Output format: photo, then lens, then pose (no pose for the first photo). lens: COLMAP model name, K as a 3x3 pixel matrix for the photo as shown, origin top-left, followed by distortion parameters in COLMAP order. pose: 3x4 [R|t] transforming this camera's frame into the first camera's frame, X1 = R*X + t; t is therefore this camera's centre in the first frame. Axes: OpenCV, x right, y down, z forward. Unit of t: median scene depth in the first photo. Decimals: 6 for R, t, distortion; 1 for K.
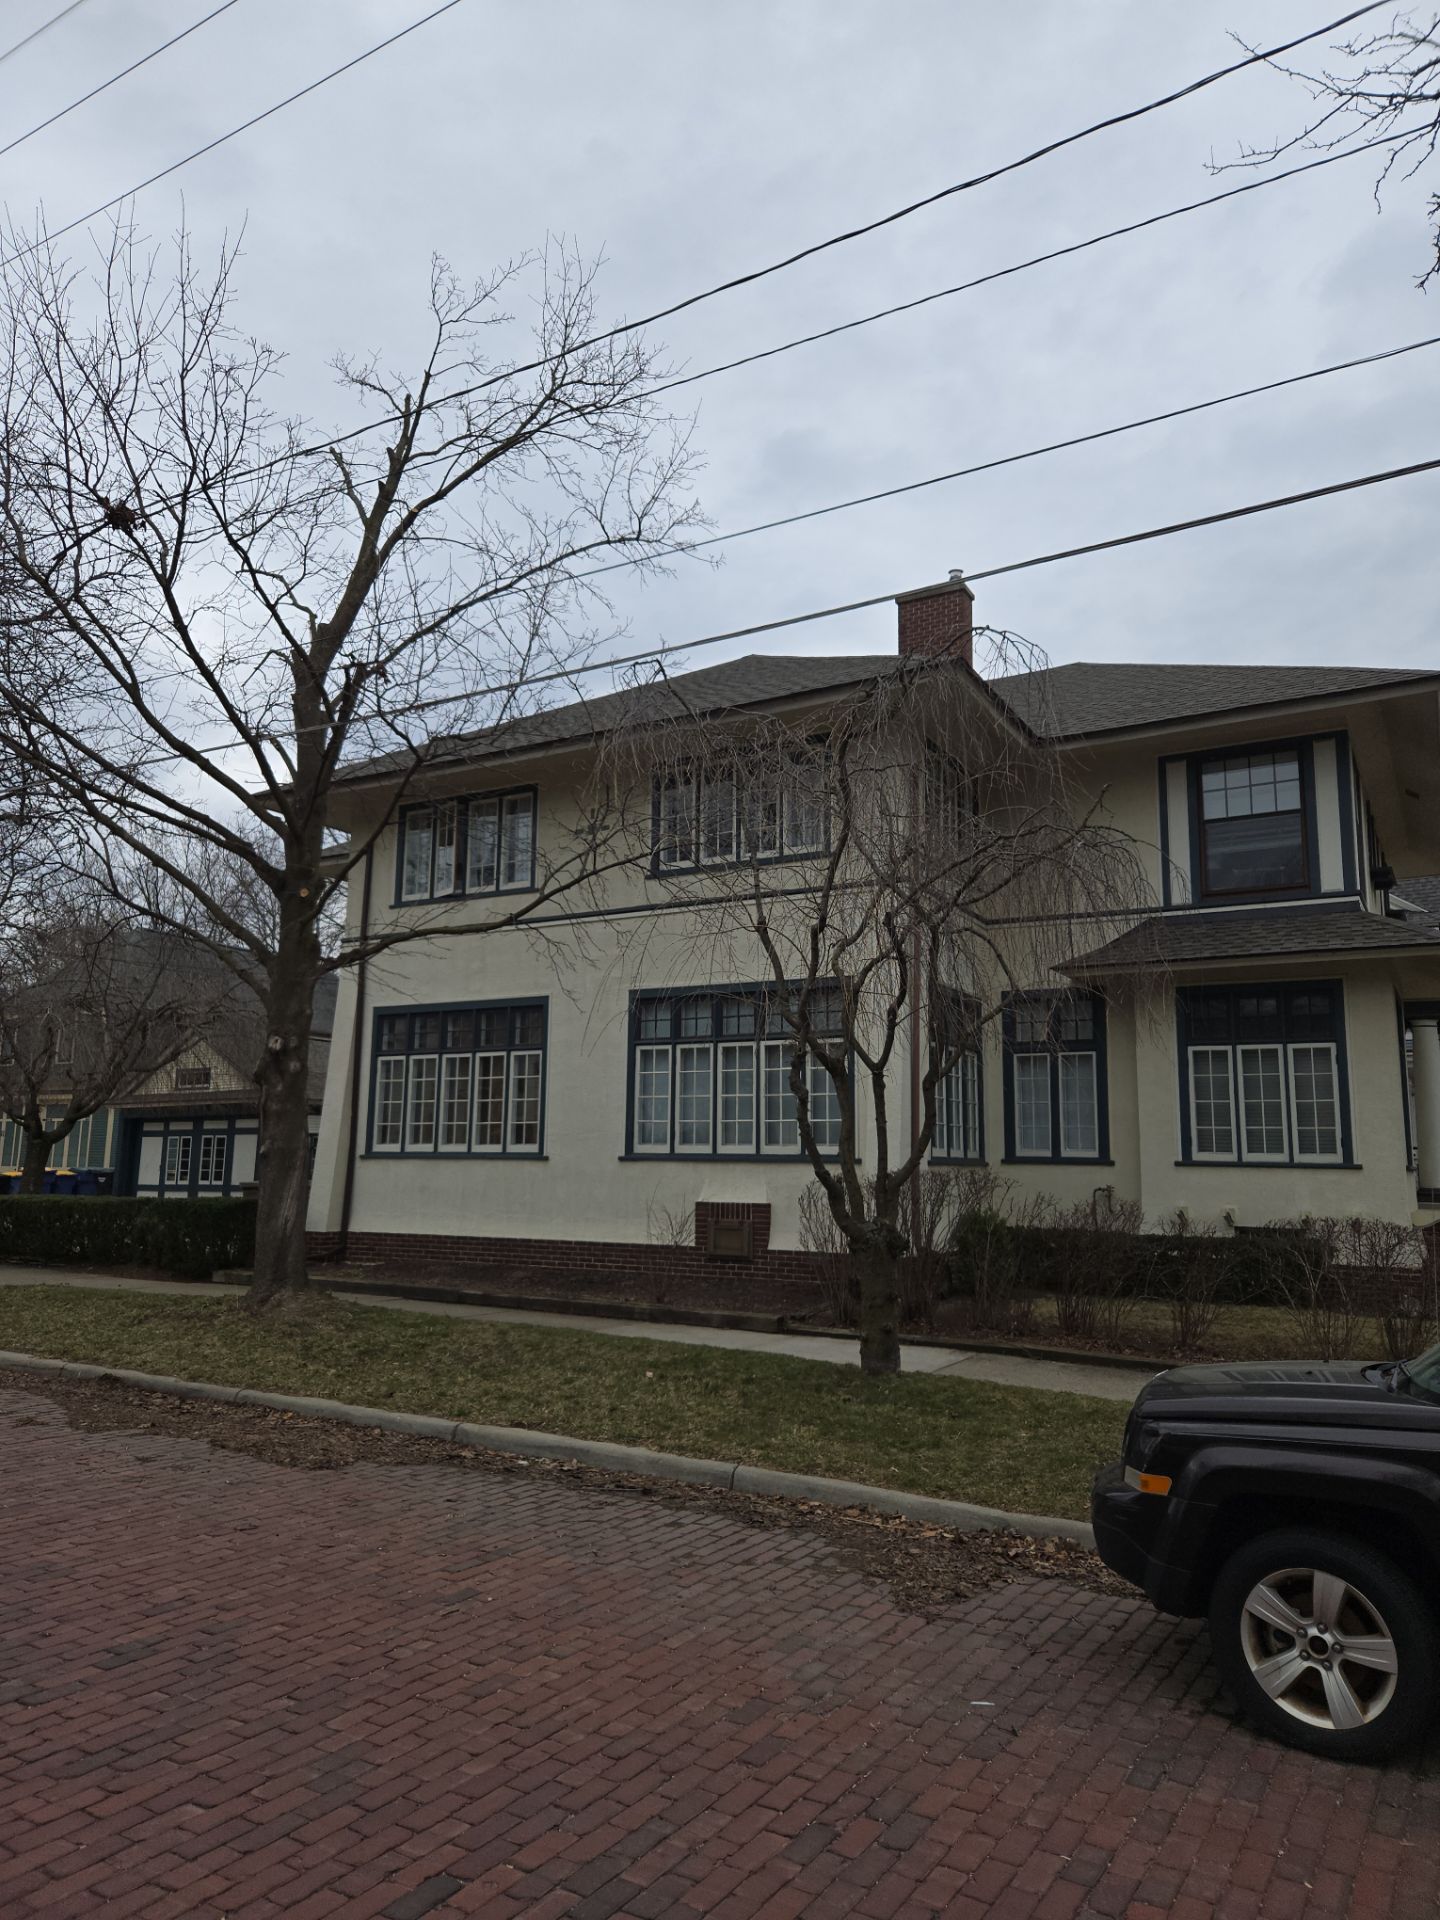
lens RADIAL K [[1290.9, 0, 731.4], [0, 1290.9, 952.2], [0, 0, 1]] dist [0.069741, -0.057340]
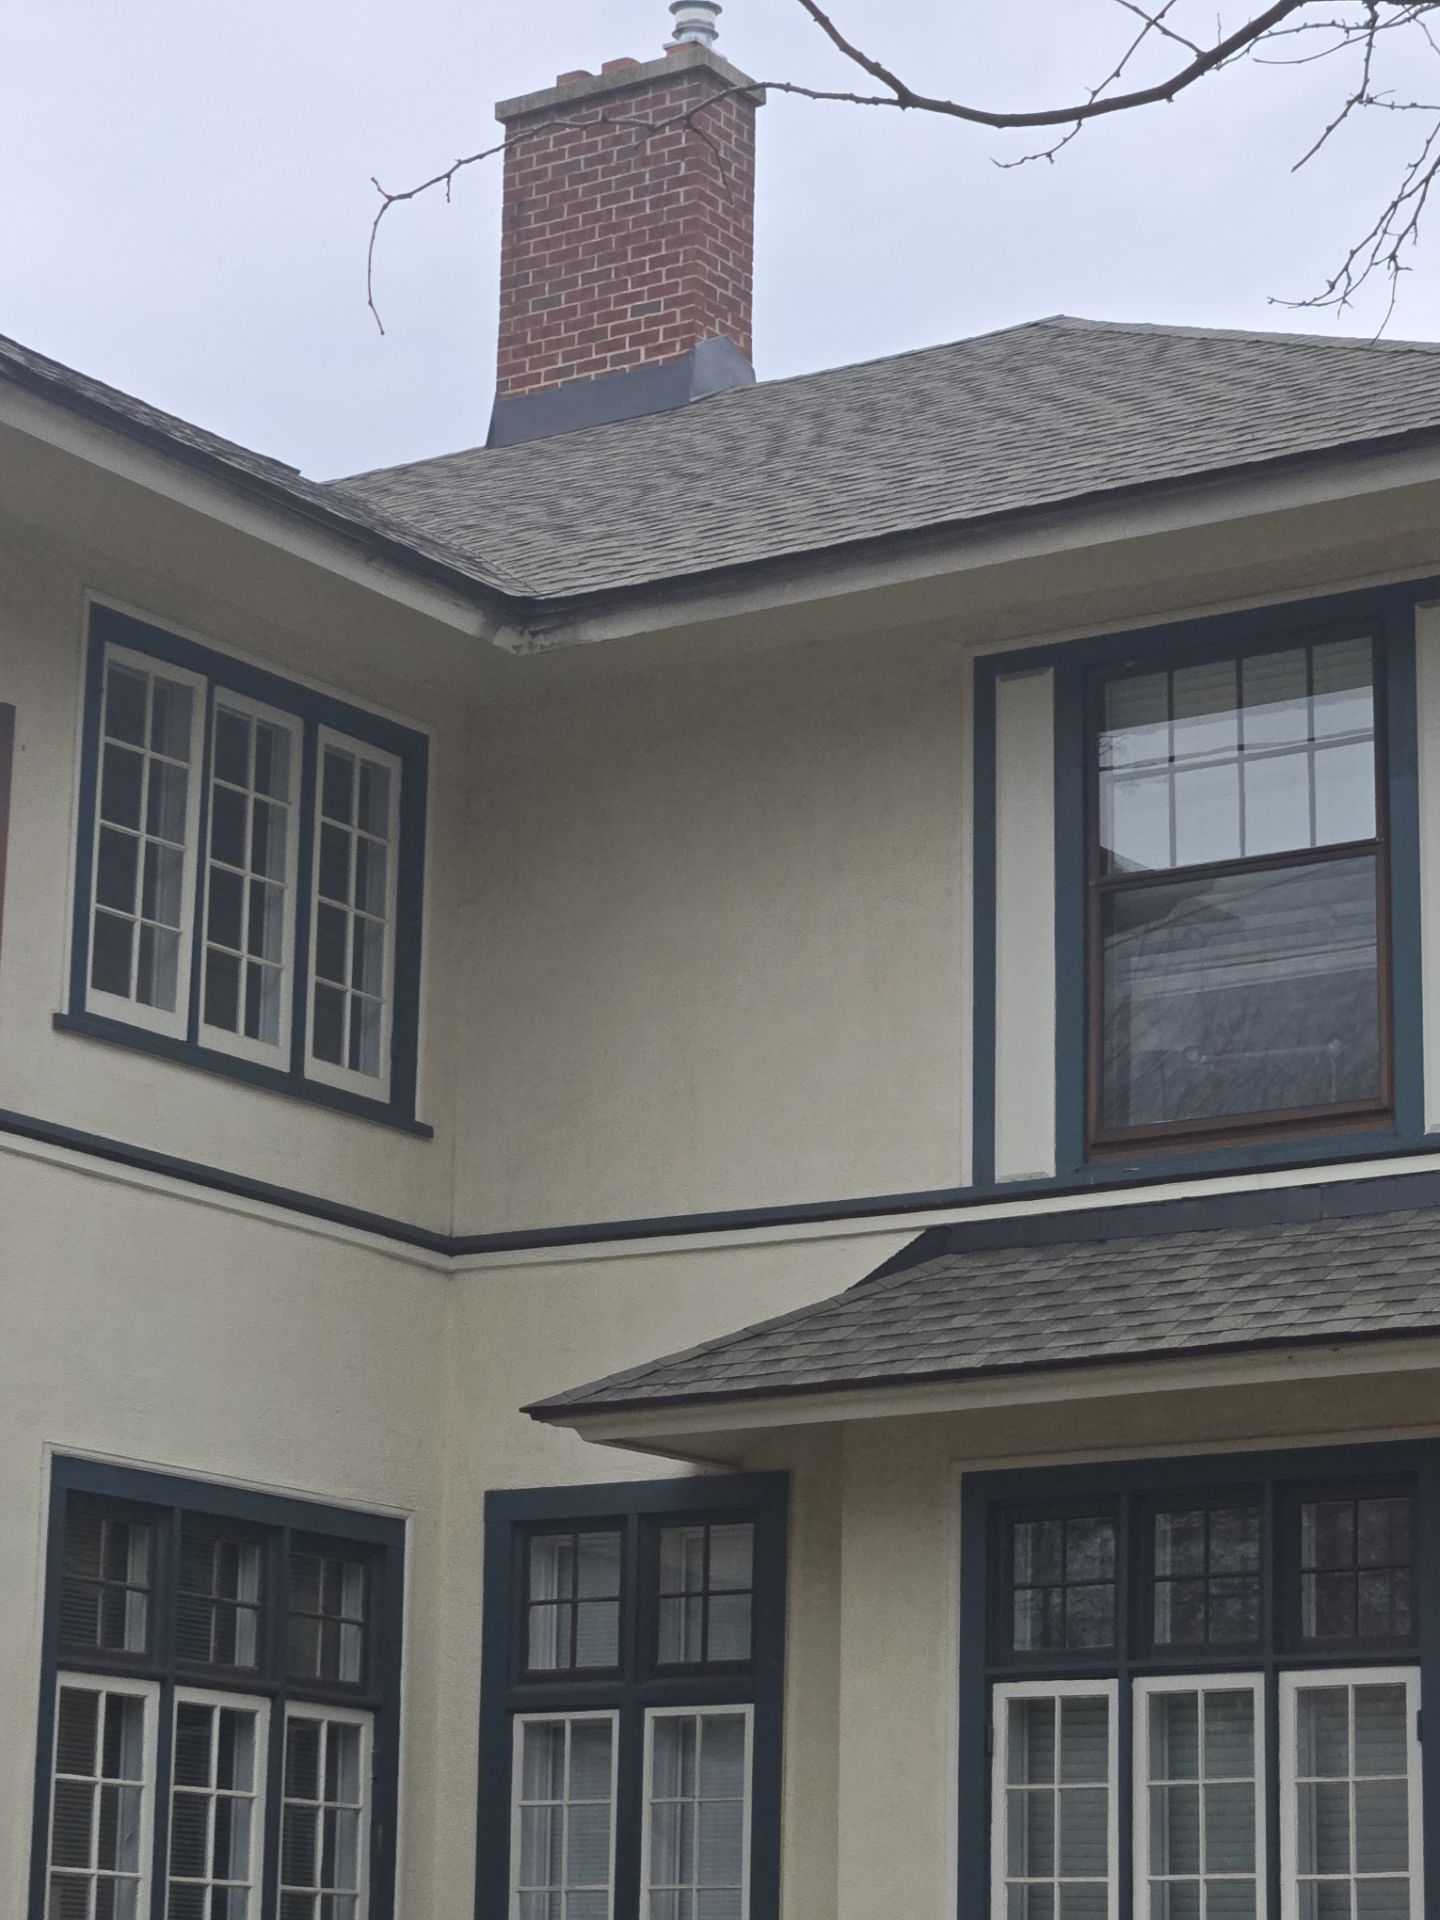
lens RADIAL K [[4817.4, 0, 755.6], [0, 4817.4, 1055.5], [0, 0, 1]] dist [-0.167399, 0.000000]
pose [[0.998052, -0.014851, -0.060598, 0.364426], [0.011341, 0.998260, -0.057860, -0.003999], [0.061352, 0.057060, 0.996484, -0.045748]]
